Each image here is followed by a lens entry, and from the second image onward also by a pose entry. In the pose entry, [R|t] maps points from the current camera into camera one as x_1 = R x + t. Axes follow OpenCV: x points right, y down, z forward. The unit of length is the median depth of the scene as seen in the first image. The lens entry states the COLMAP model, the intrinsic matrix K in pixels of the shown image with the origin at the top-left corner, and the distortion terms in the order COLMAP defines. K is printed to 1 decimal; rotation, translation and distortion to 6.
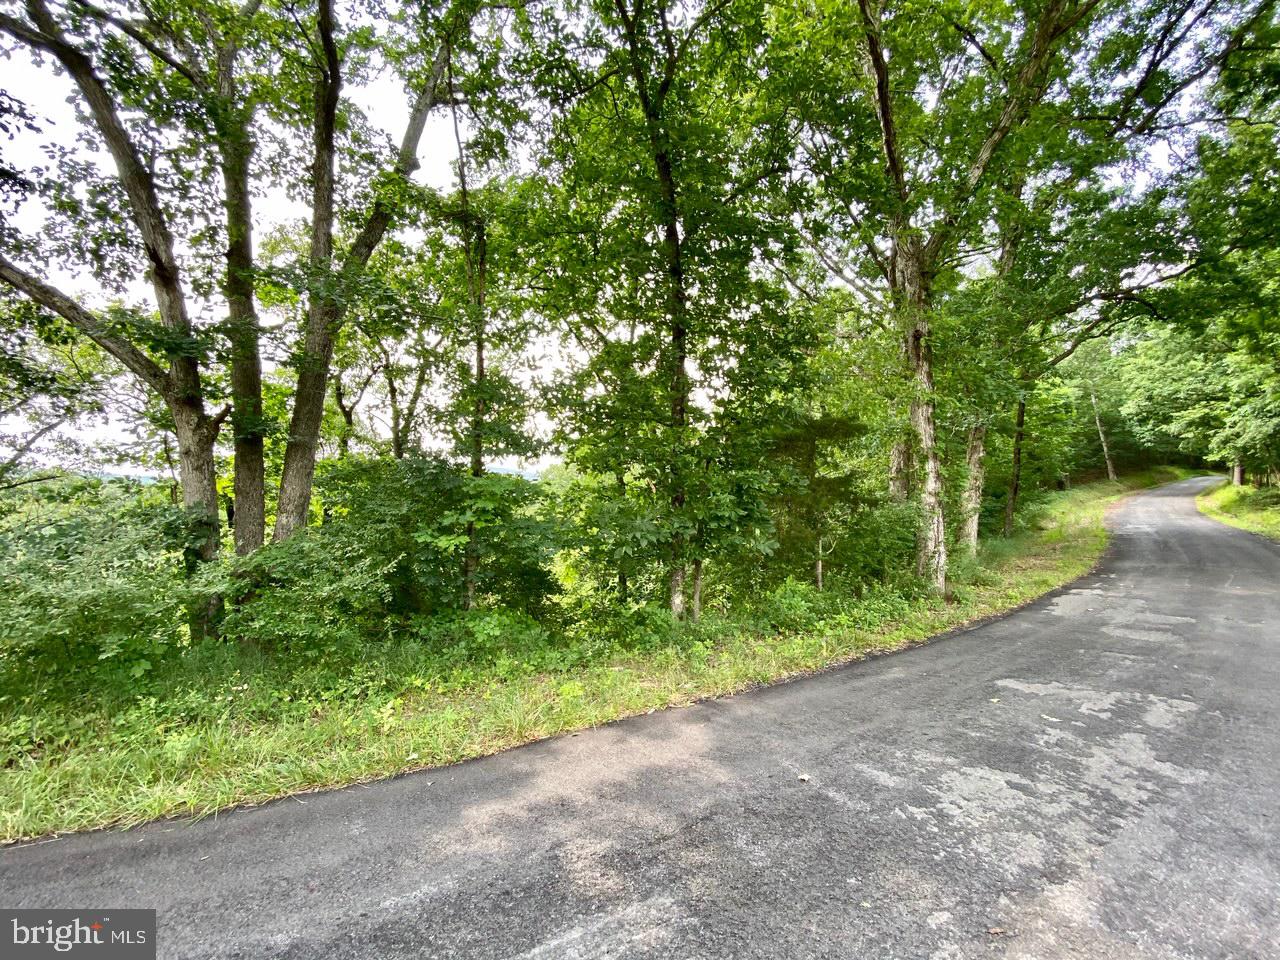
lens RADIAL K [[537.8, 0, 640.0], [0, 537.8, 480.0], [0, 0, 1]] dist [0.025280, -0.027231]
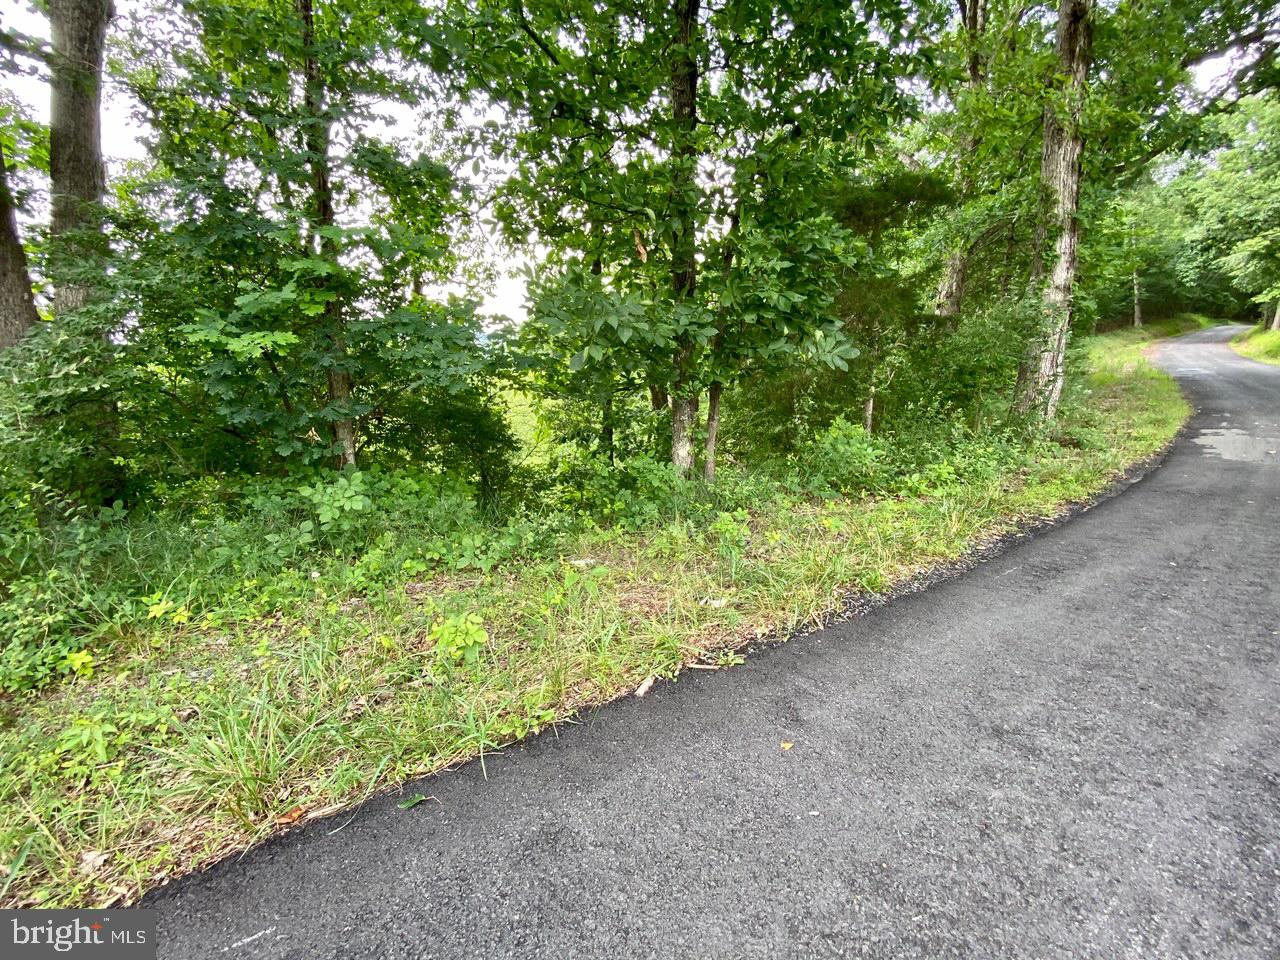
lens RADIAL K [[514.1, 0, 640.0], [0, 514.1, 480.0], [0, 0, 1]] dist [-0.000117, 0.000032]
pose [[0.999693, -0.022192, 0.010997, 0.009504], [0.018874, 0.970102, 0.241964, 0.104942], [-0.016038, -0.241683, 0.970223, 0.380374]]
